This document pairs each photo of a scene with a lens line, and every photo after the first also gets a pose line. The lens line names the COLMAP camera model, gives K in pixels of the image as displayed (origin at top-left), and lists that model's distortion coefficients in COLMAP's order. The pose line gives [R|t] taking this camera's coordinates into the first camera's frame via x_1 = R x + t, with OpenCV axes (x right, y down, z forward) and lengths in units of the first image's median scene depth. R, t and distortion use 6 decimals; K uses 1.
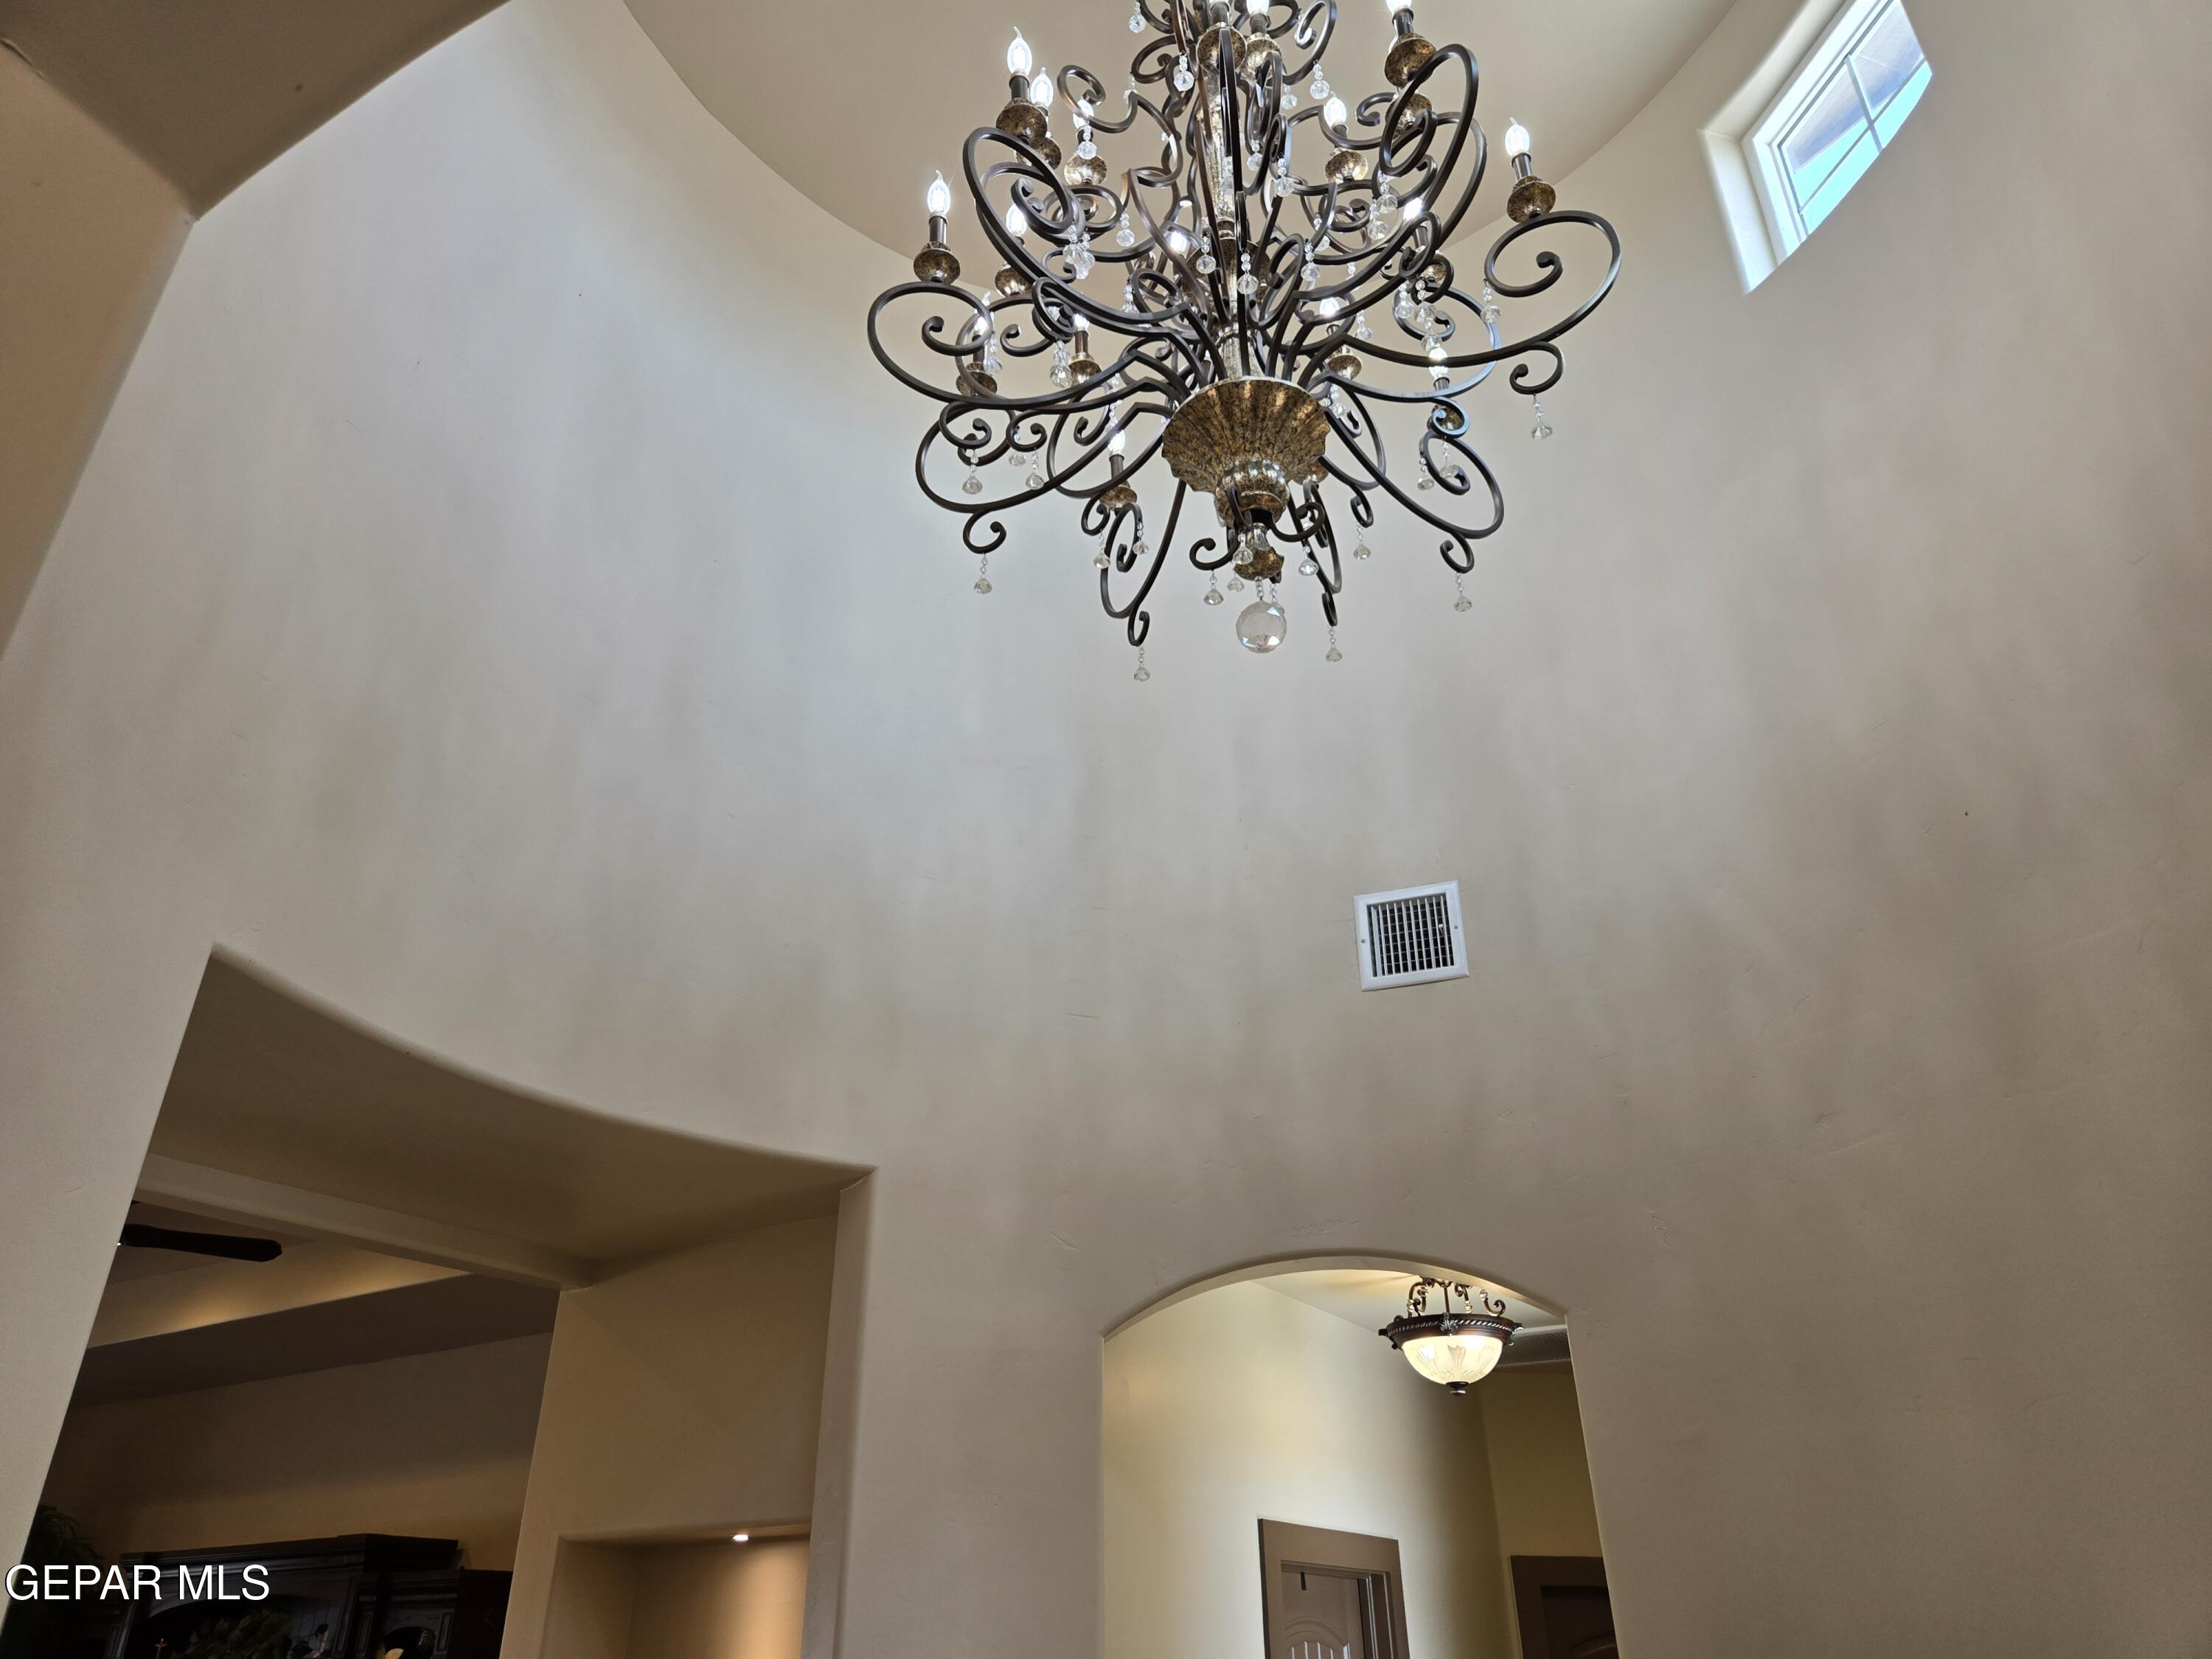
lens RADIAL K [[1481.0, 0, 1125.1], [0, 1481.0, 824.2], [0, 0, 1]] dist [0.053425, -0.039135]
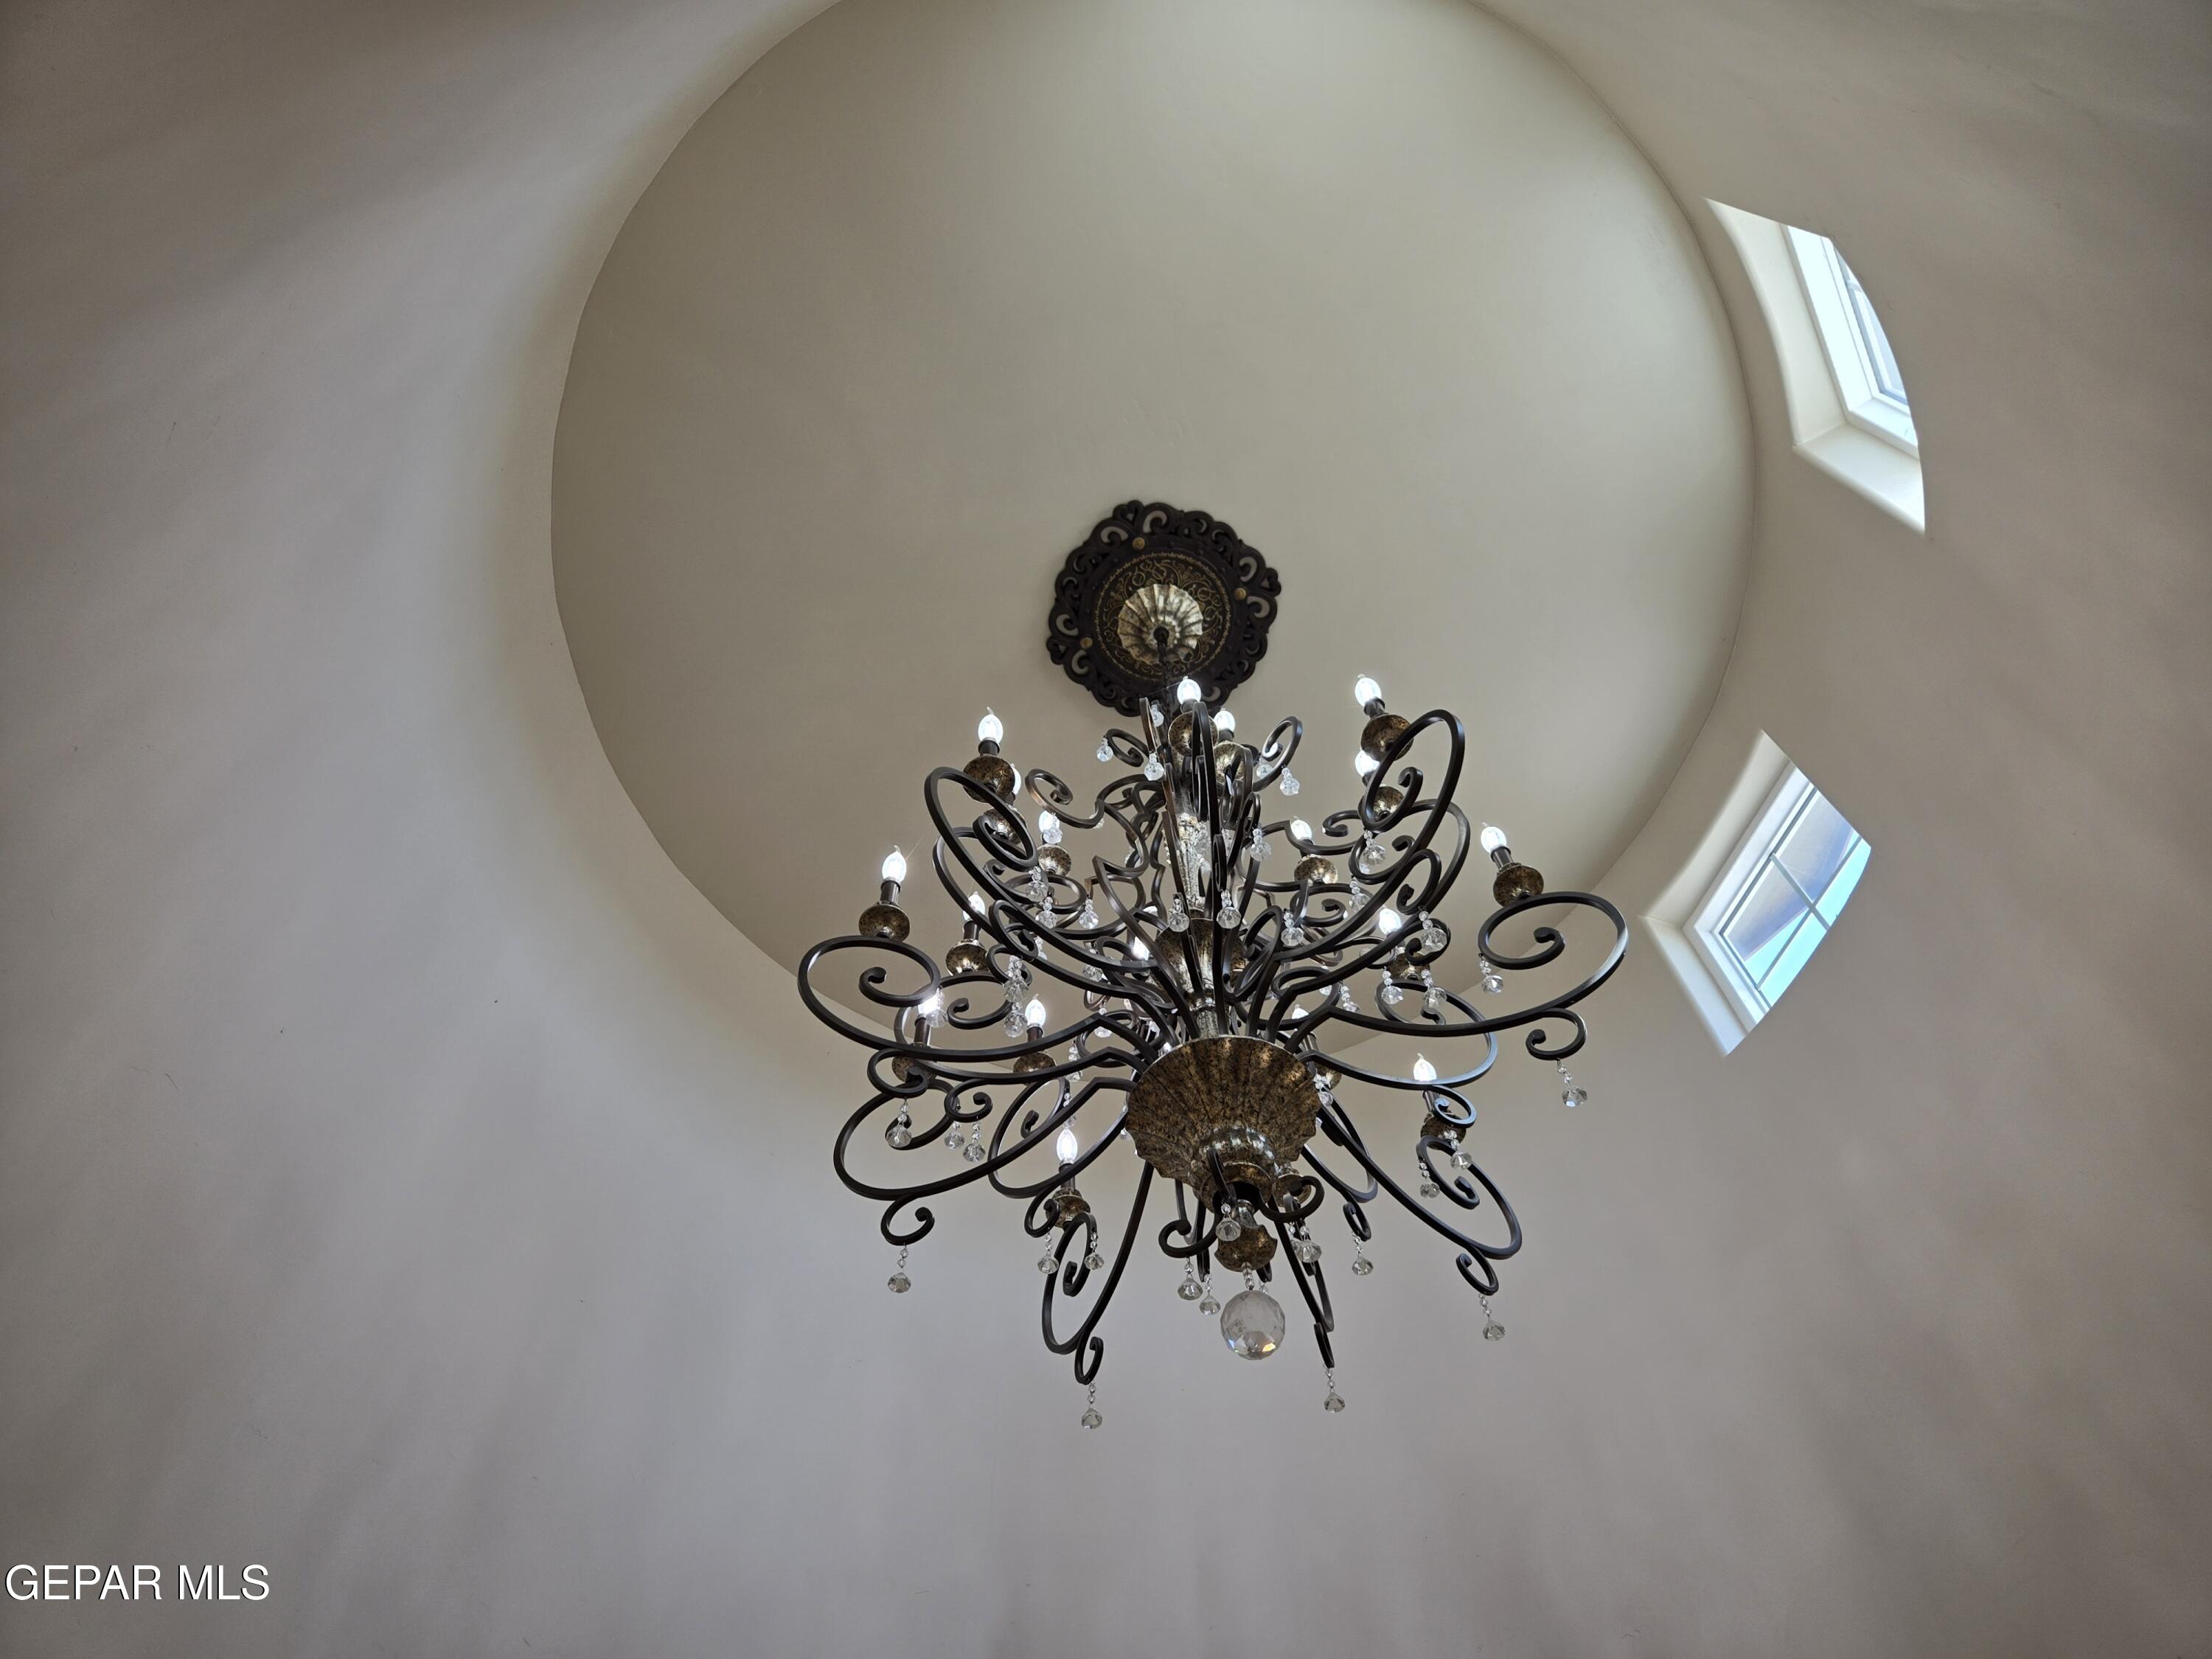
lens RADIAL K [[1481.0, 0, 1115.8], [0, 1481.0, 828.8], [0, 0, 1]] dist [0.053425, -0.039135]
pose [[0.998882, 0.039906, 0.025349, -0.008776], [-0.020491, 0.848651, -0.528556, 0.053216], [-0.042605, 0.527446, 0.848520, 0.176406]]
